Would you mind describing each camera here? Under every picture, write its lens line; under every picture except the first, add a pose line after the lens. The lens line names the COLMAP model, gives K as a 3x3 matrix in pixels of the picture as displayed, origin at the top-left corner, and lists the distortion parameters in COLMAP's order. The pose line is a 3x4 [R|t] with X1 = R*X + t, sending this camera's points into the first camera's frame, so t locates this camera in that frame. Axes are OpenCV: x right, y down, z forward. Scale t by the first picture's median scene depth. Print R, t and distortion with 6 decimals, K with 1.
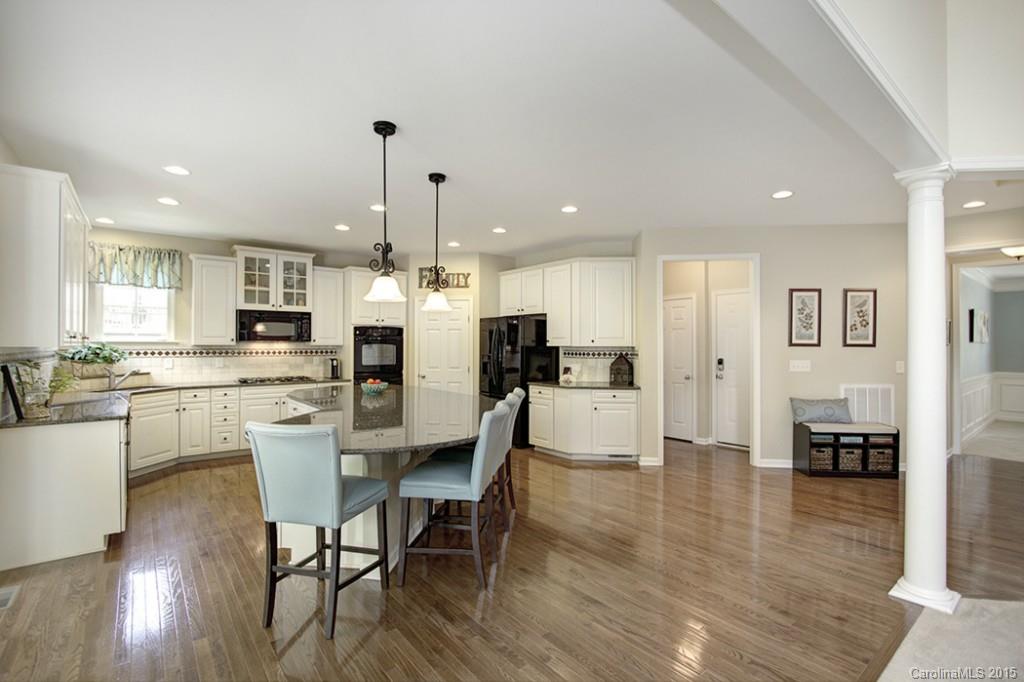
lens RADIAL K [[474.9, 0, 517.5], [0, 474.9, 331.4], [0, 0, 1]] dist [-0.012997, 0.001125]
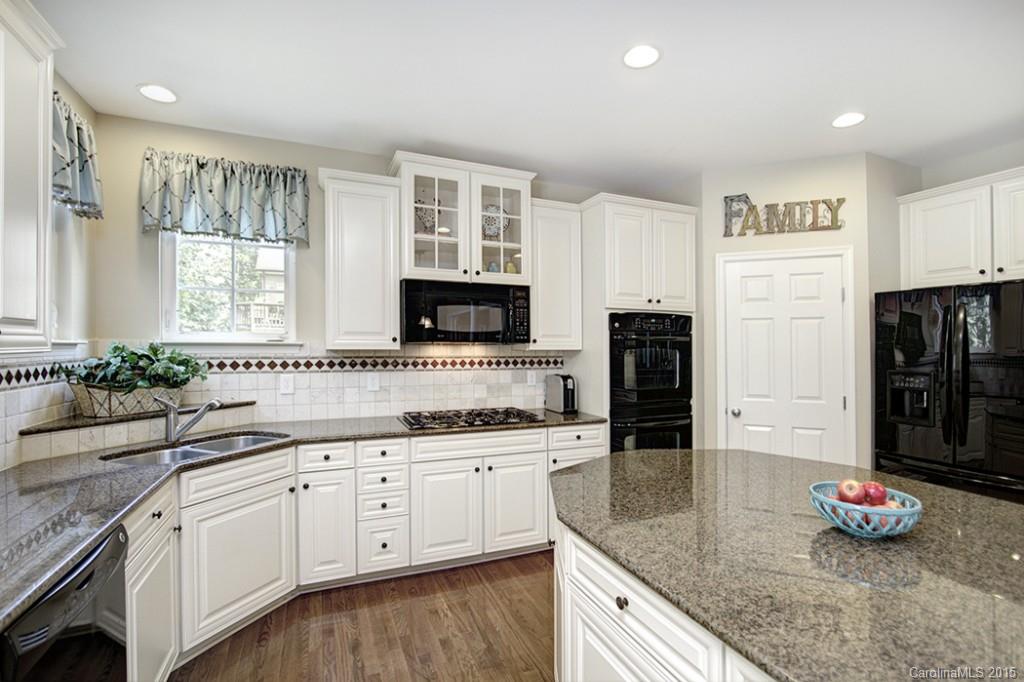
lens RADIAL K [[474.9, 0, 515.5], [0, 474.9, 345.6], [0, 0, 1]] dist [-0.012997, 0.001125]
pose [[0.960983, 0.003419, -0.276585, -0.324418], [0.004223, 0.999626, 0.027032, 0.010740], [0.276573, -0.027146, 0.960609, 0.525785]]
